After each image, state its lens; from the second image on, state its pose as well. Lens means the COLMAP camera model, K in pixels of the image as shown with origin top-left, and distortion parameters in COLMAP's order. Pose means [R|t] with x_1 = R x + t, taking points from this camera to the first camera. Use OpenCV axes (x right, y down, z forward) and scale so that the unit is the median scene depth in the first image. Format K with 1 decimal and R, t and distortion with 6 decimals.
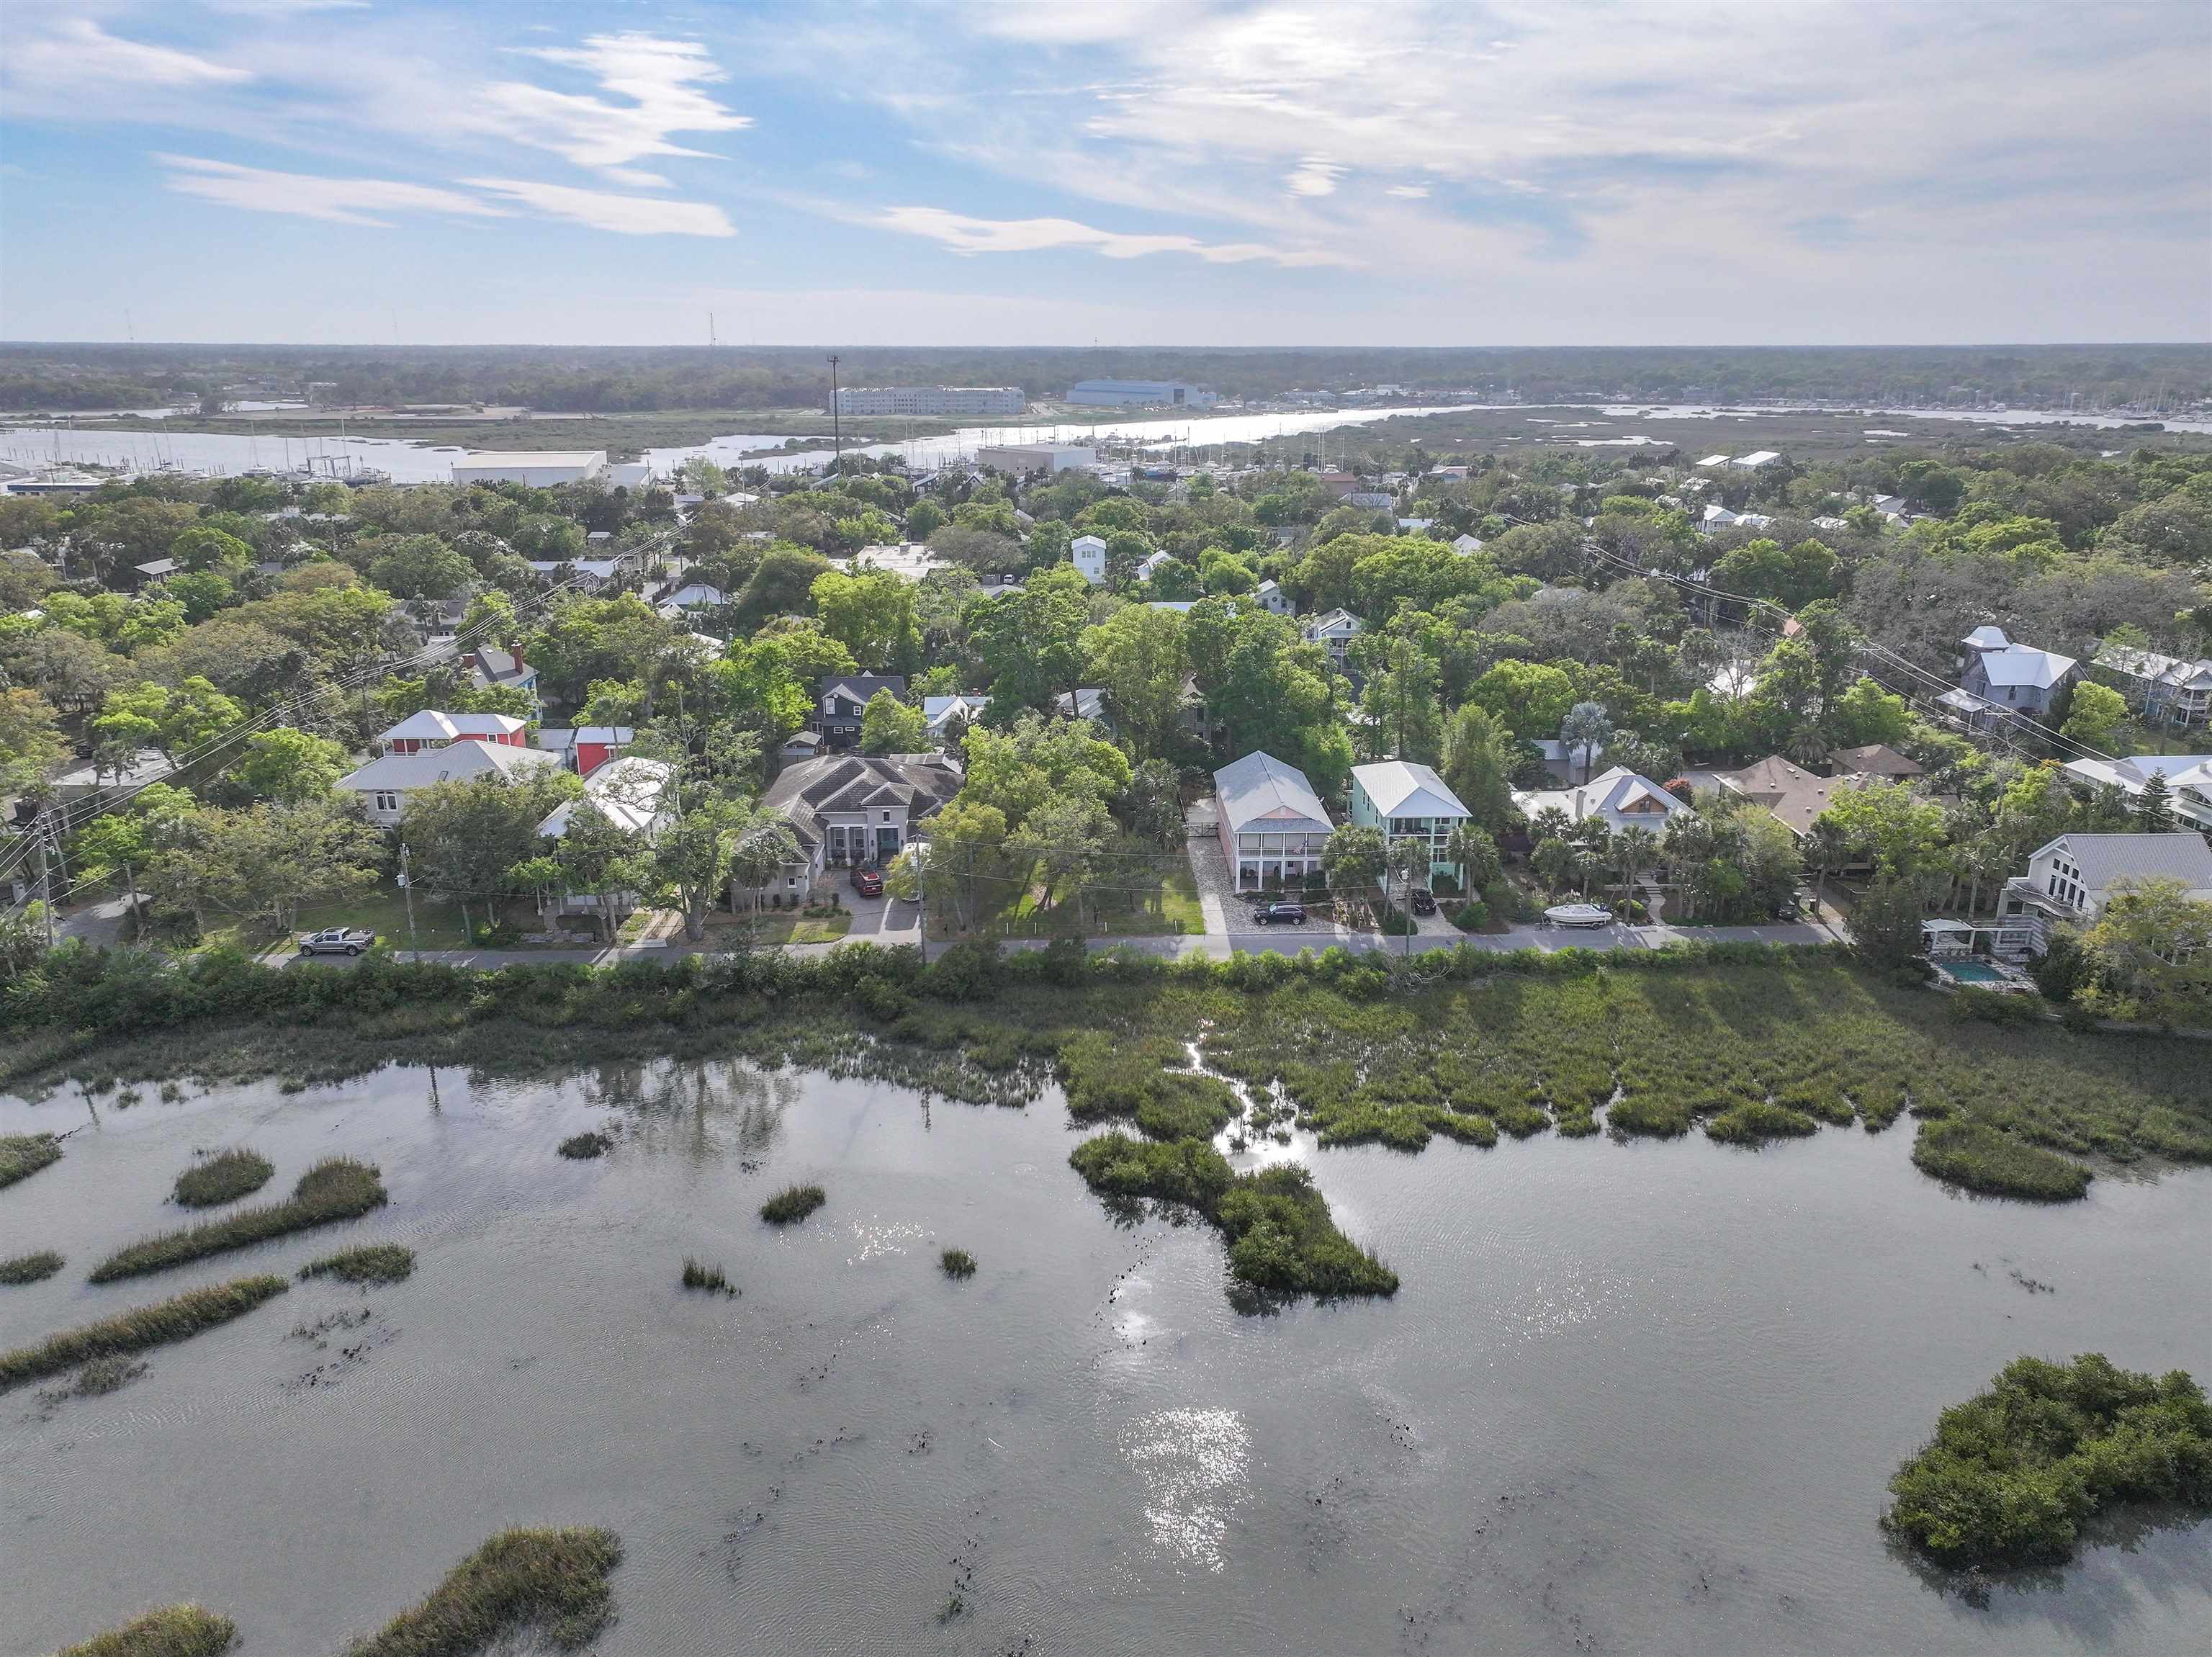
lens RADIAL K [[1566.1, 0, 1086.4], [0, 1566.1, 813.9], [0, 0, 1]] dist [0.004363, 0.013888]
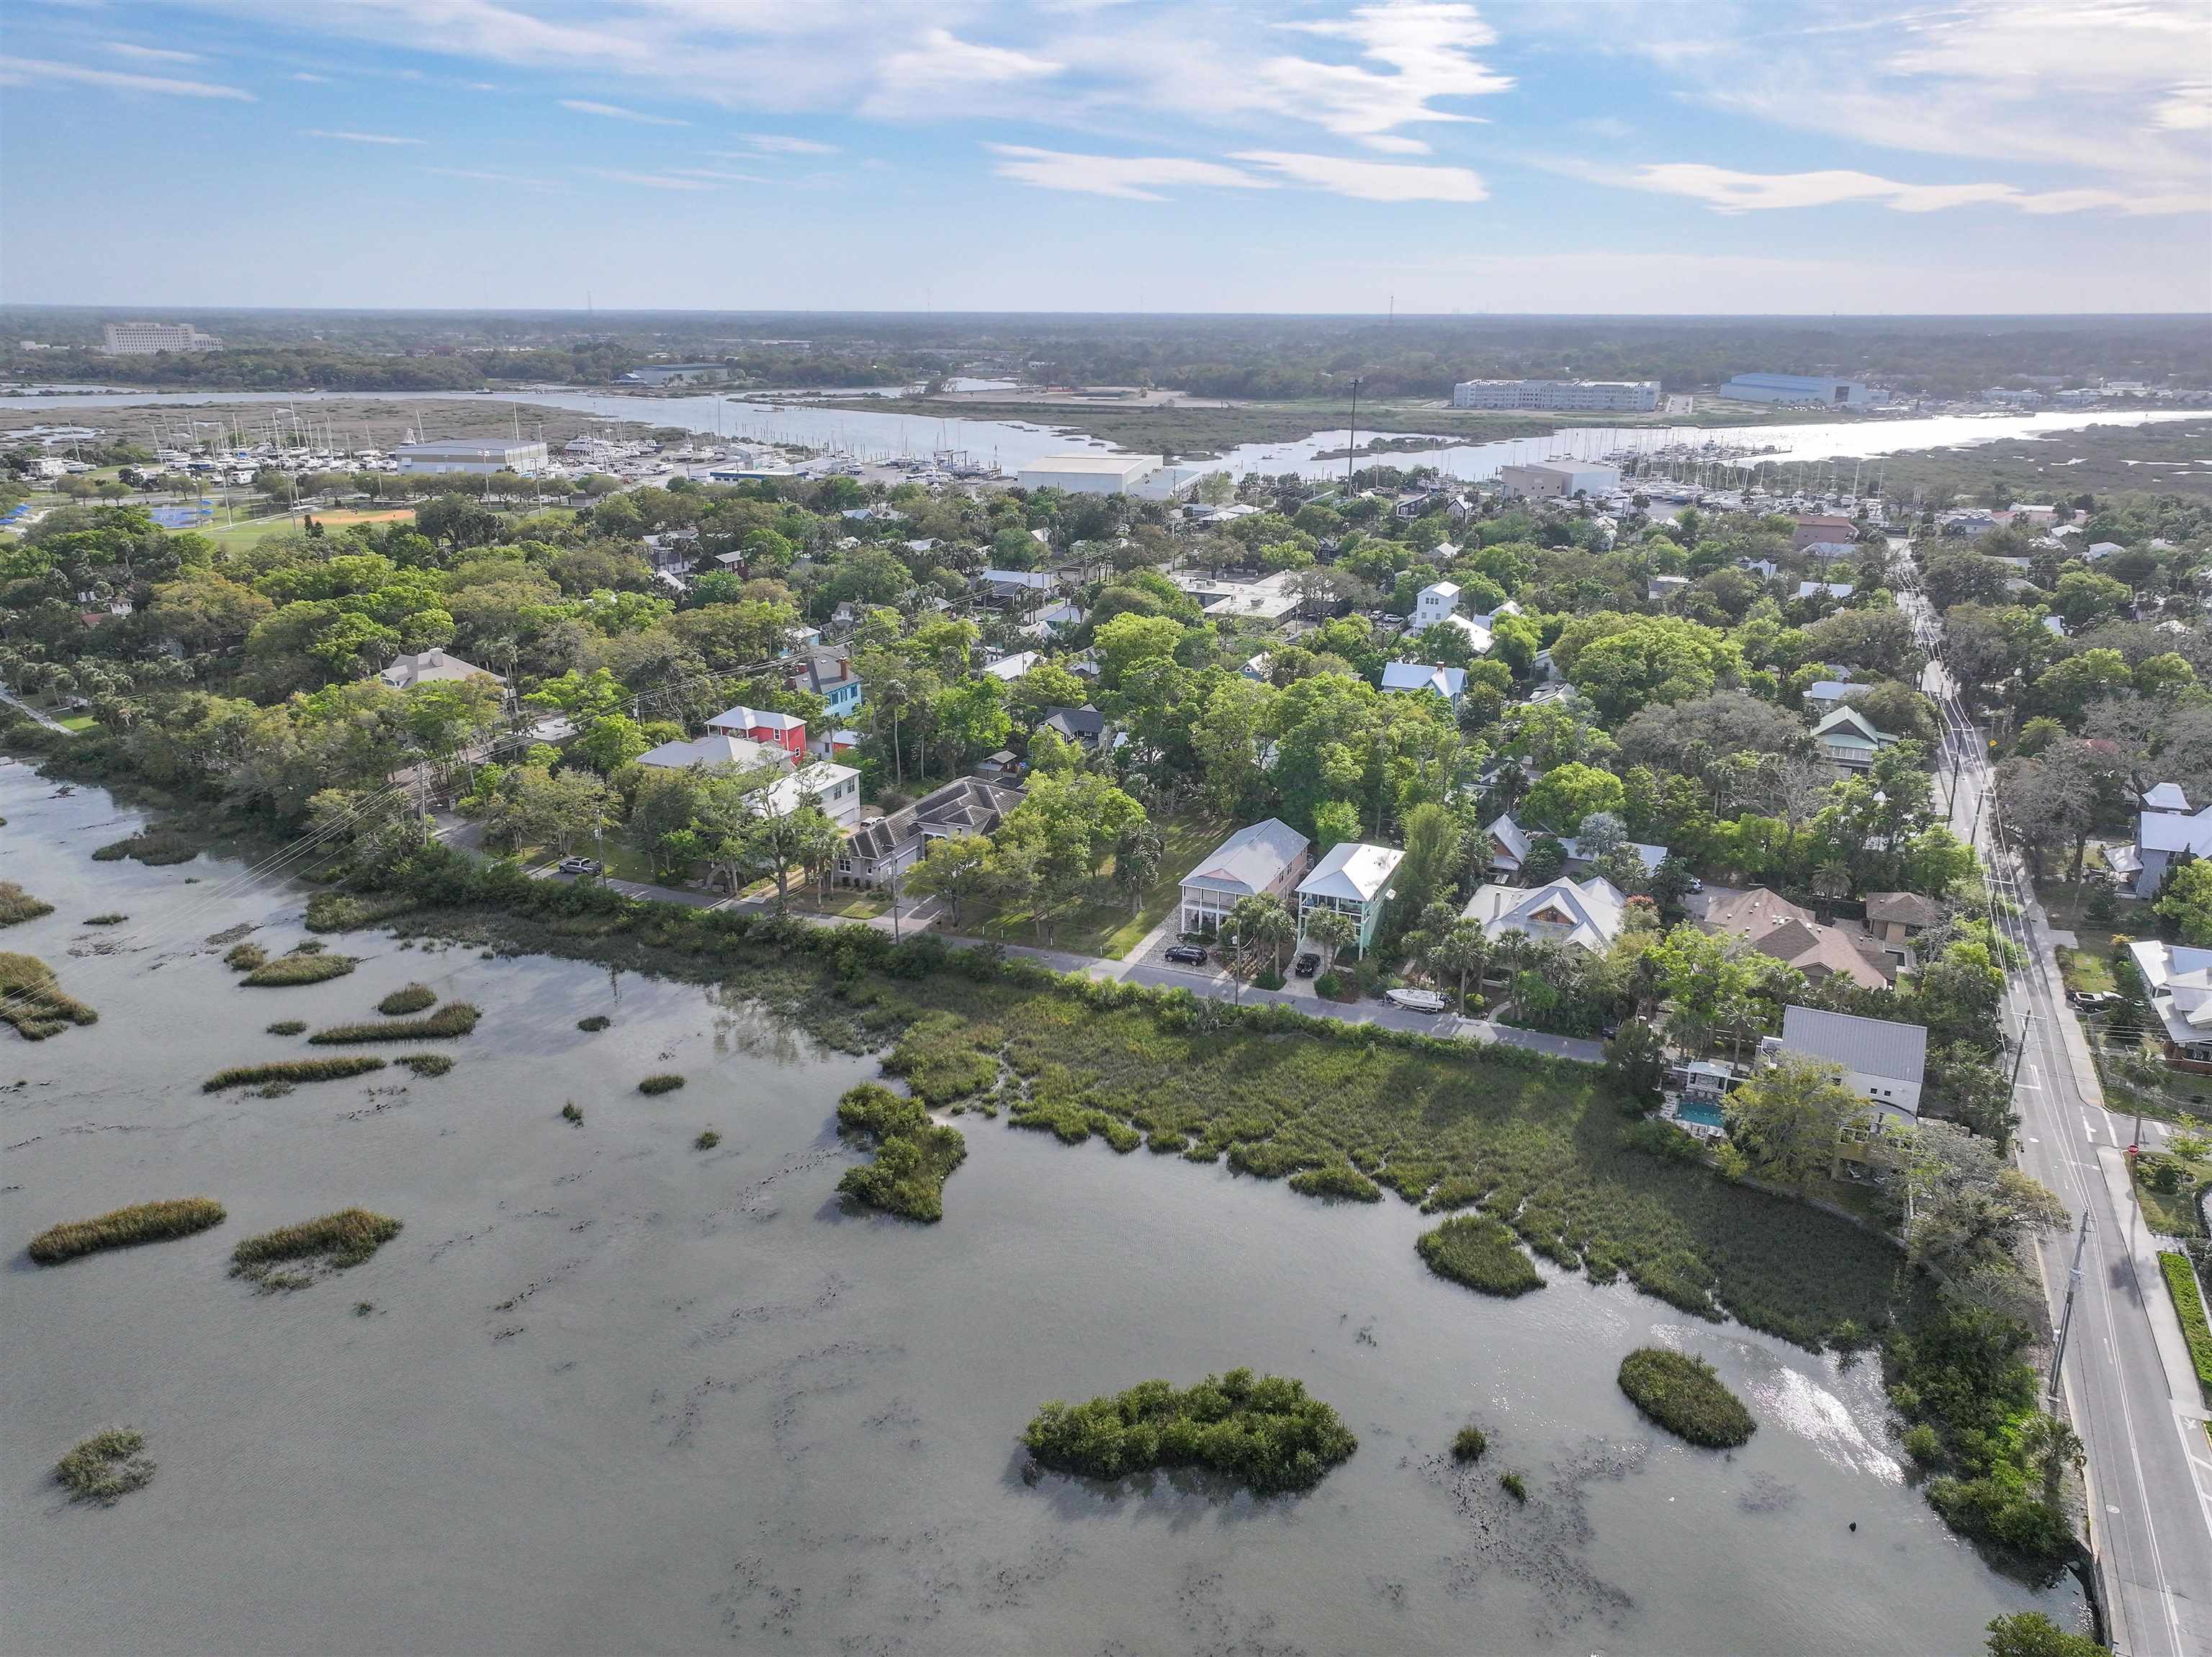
lens RADIAL K [[1566.1, 0, 1094.7], [0, 1566.1, 845.0], [0, 0, 1]] dist [0.004363, 0.013888]
pose [[0.900875, 0.141184, -0.410477, 0.550589], [-0.123801, 0.989921, 0.068777, -0.097827], [0.416050, -0.011142, 0.909273, -0.150818]]
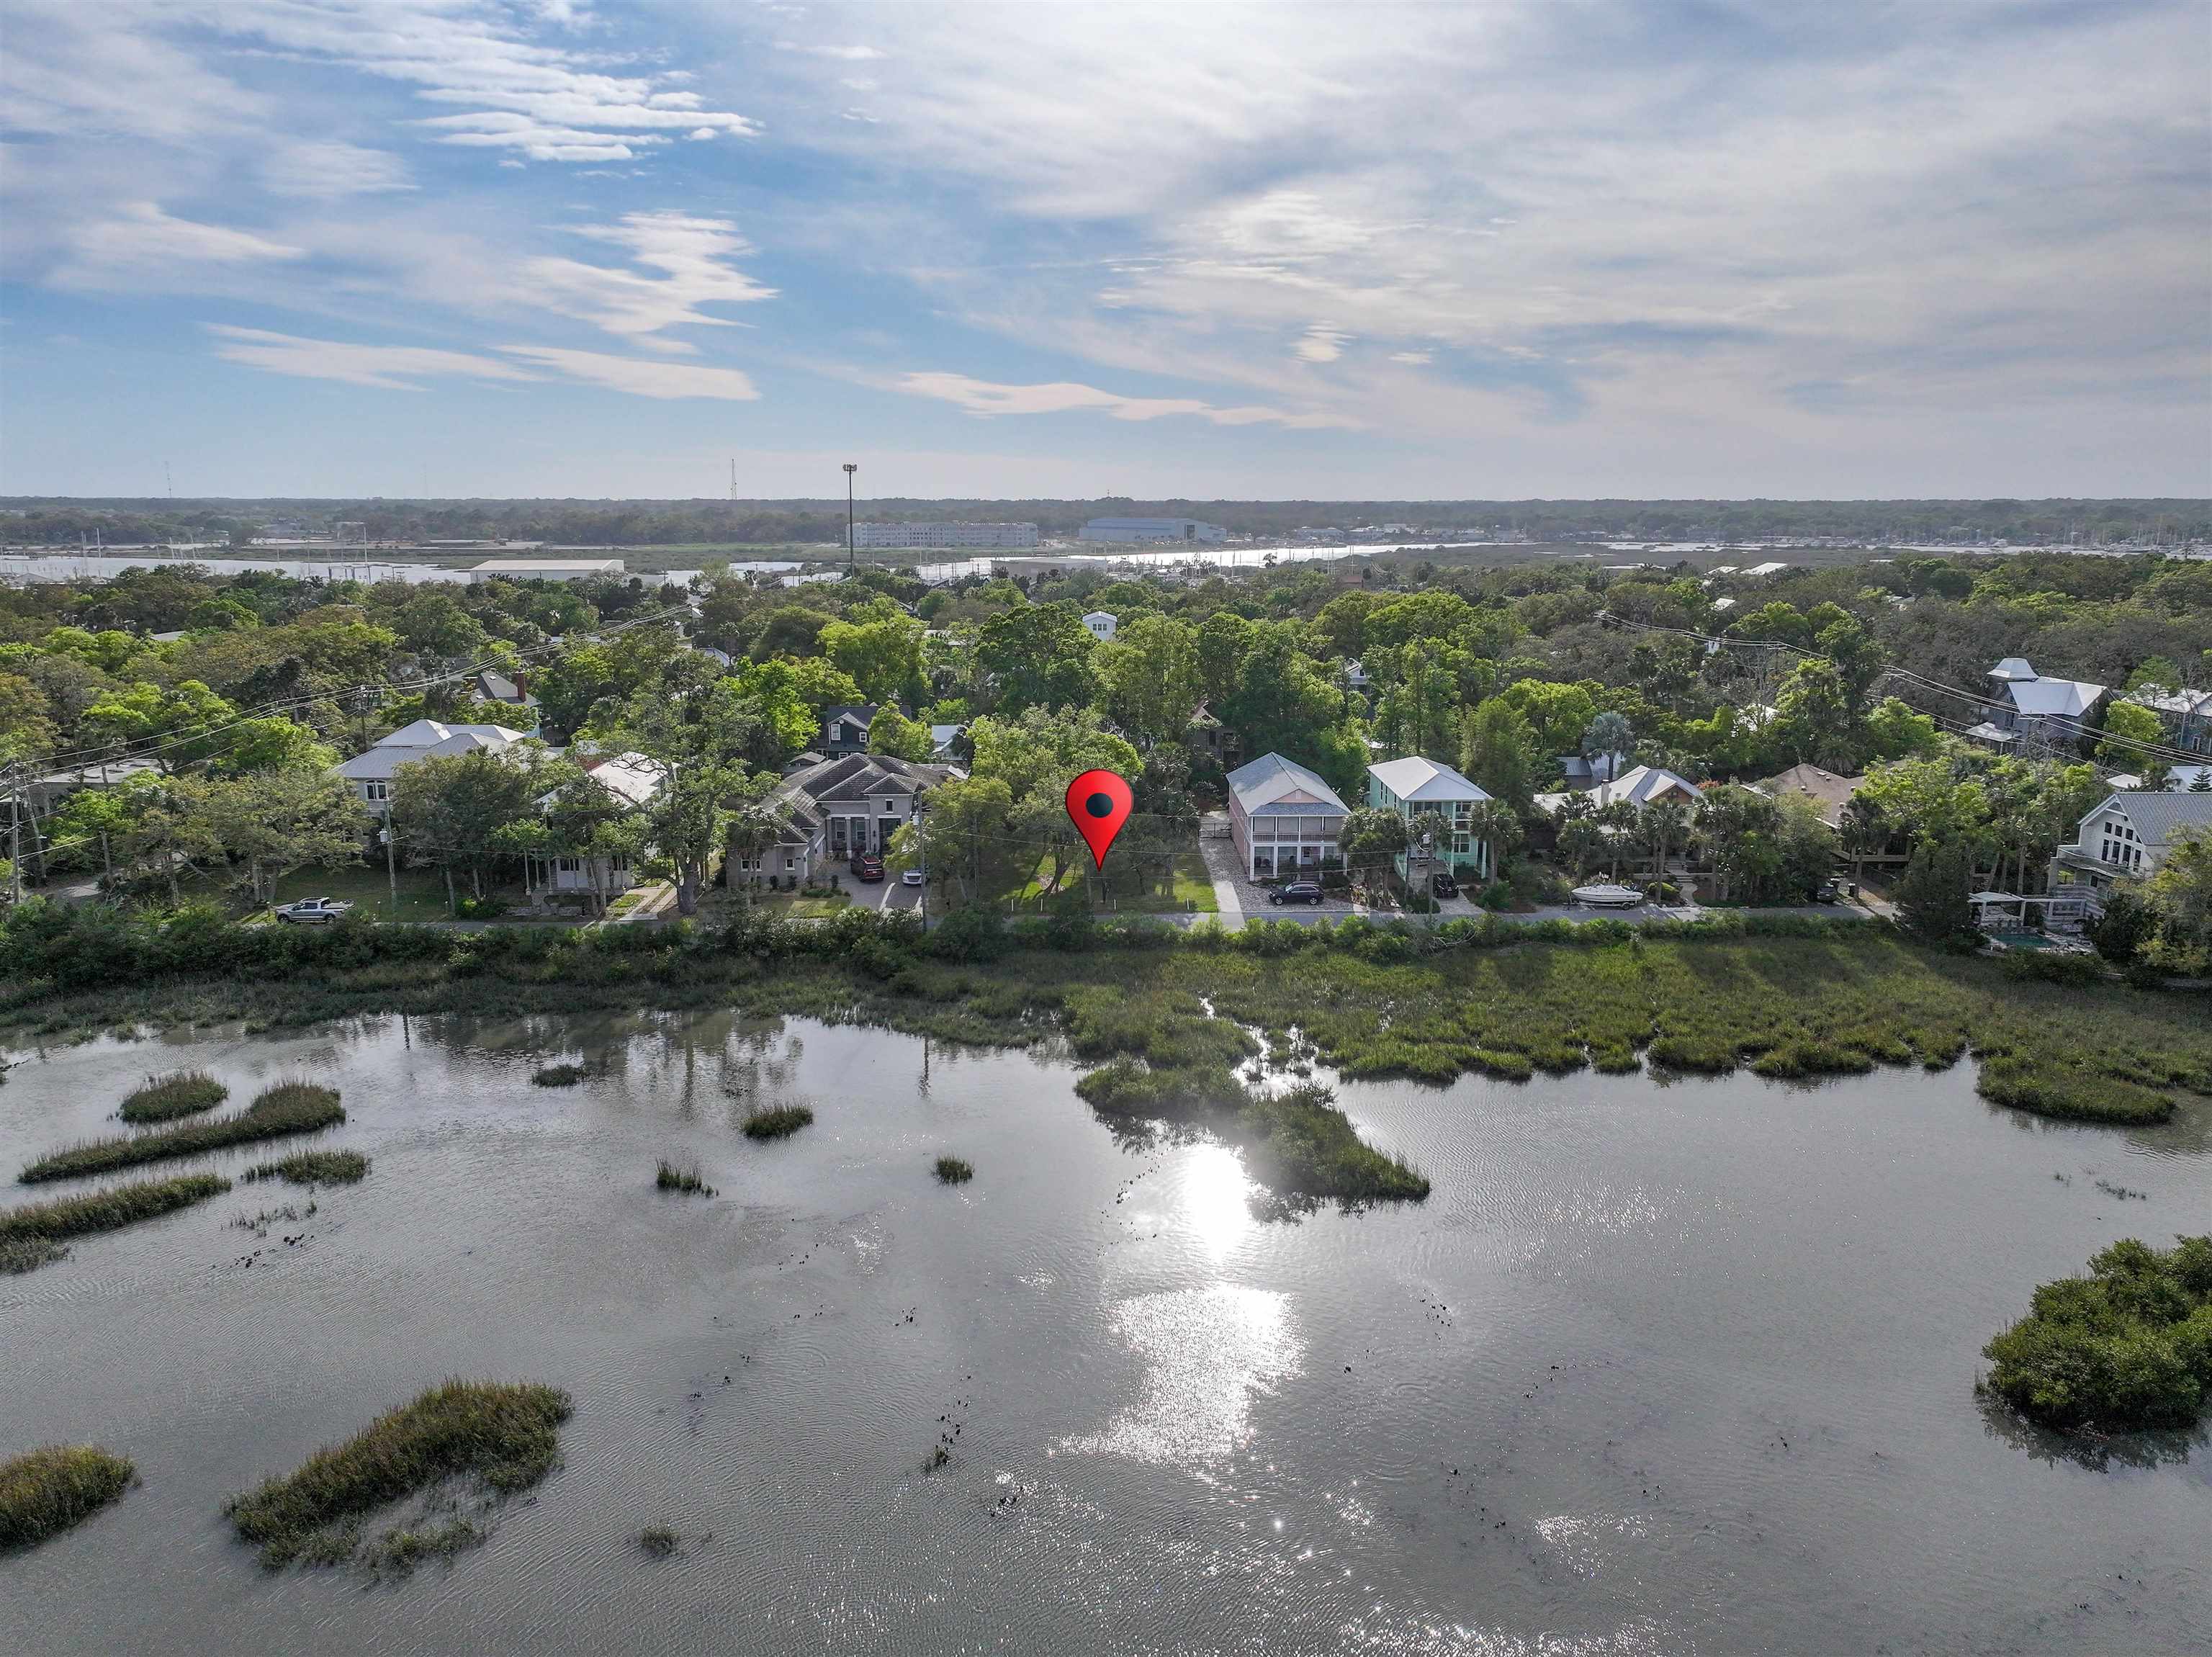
lens RADIAL K [[1566.1, 0, 1087.3], [0, 1566.1, 818.1], [0, 0, 1]] dist [0.004363, 0.013888]
pose [[0.999969, 0.003218, -0.007220, 0.002086], [-0.003898, 0.995342, -0.096333, 0.109588], [0.006876, 0.096358, 0.995323, 0.037844]]
